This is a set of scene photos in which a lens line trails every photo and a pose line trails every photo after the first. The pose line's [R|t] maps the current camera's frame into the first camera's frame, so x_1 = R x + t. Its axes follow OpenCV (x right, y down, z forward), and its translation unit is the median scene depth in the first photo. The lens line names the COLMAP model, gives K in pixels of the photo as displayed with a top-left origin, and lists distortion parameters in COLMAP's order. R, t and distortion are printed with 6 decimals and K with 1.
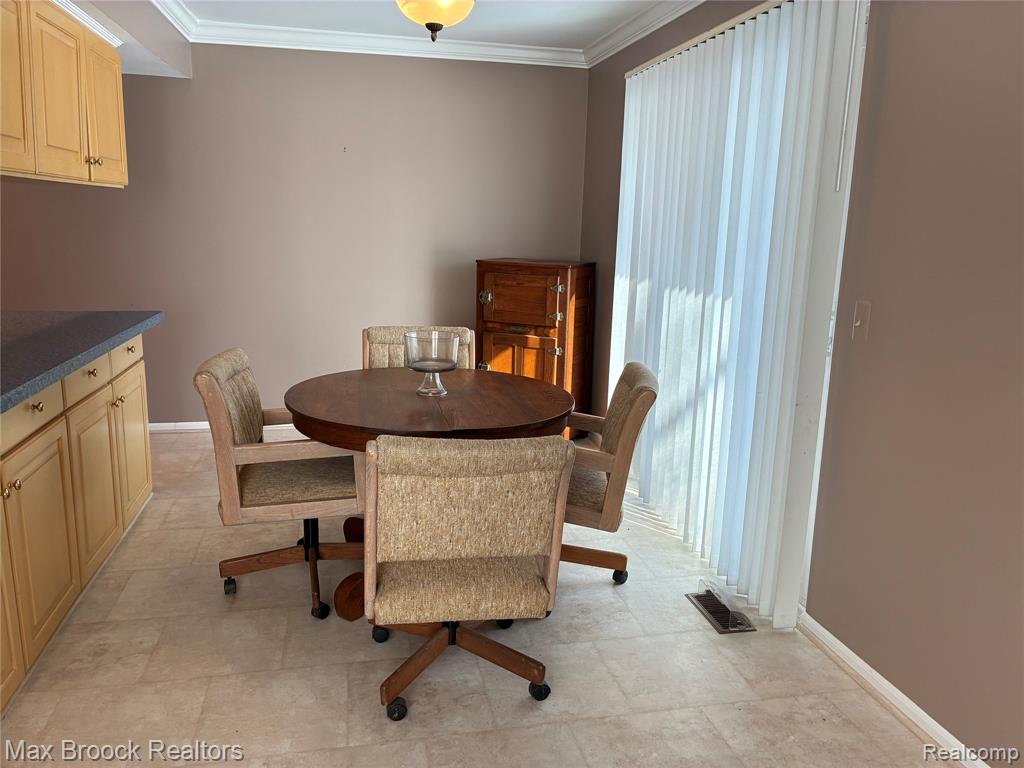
lens RADIAL K [[777.3, 0, 510.0], [0, 777.3, 383.0], [0, 0, 1]] dist [0.044140, -0.061001]
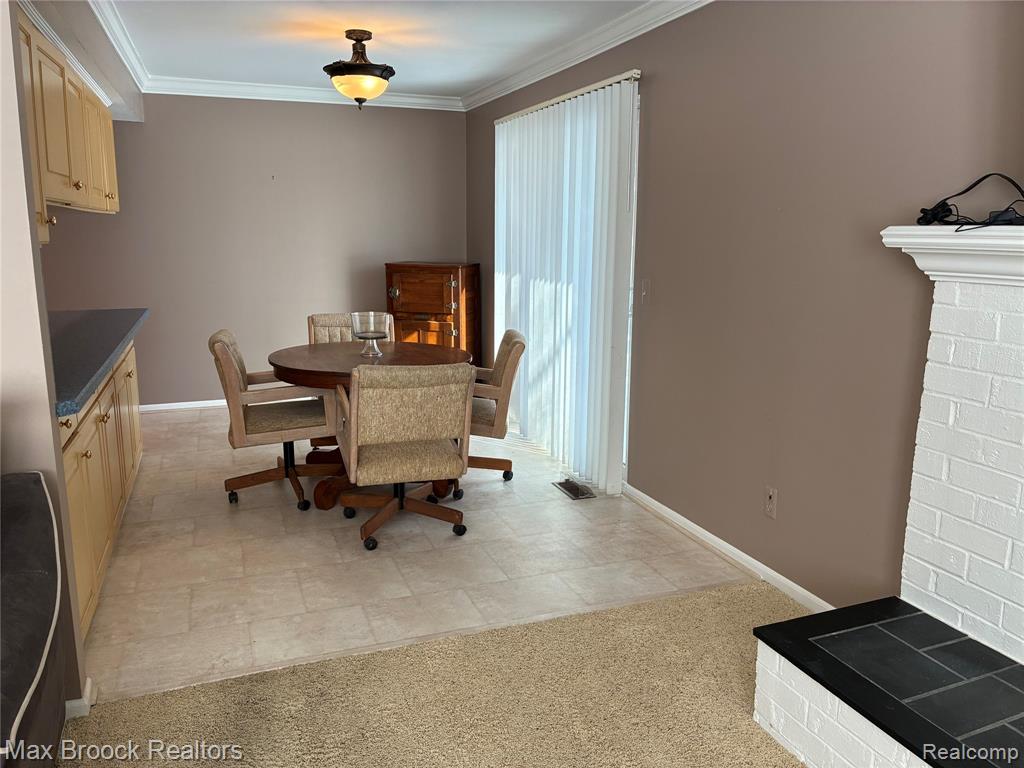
lens RADIAL K [[777.3, 0, 512.4], [0, 777.3, 378.1], [0, 0, 1]] dist [0.044140, -0.061001]
pose [[0.987637, -0.046970, 0.149559, -0.063823], [0.049160, 0.998731, -0.010975, 0.088208], [-0.148854, 0.018192, 0.988692, -0.475988]]
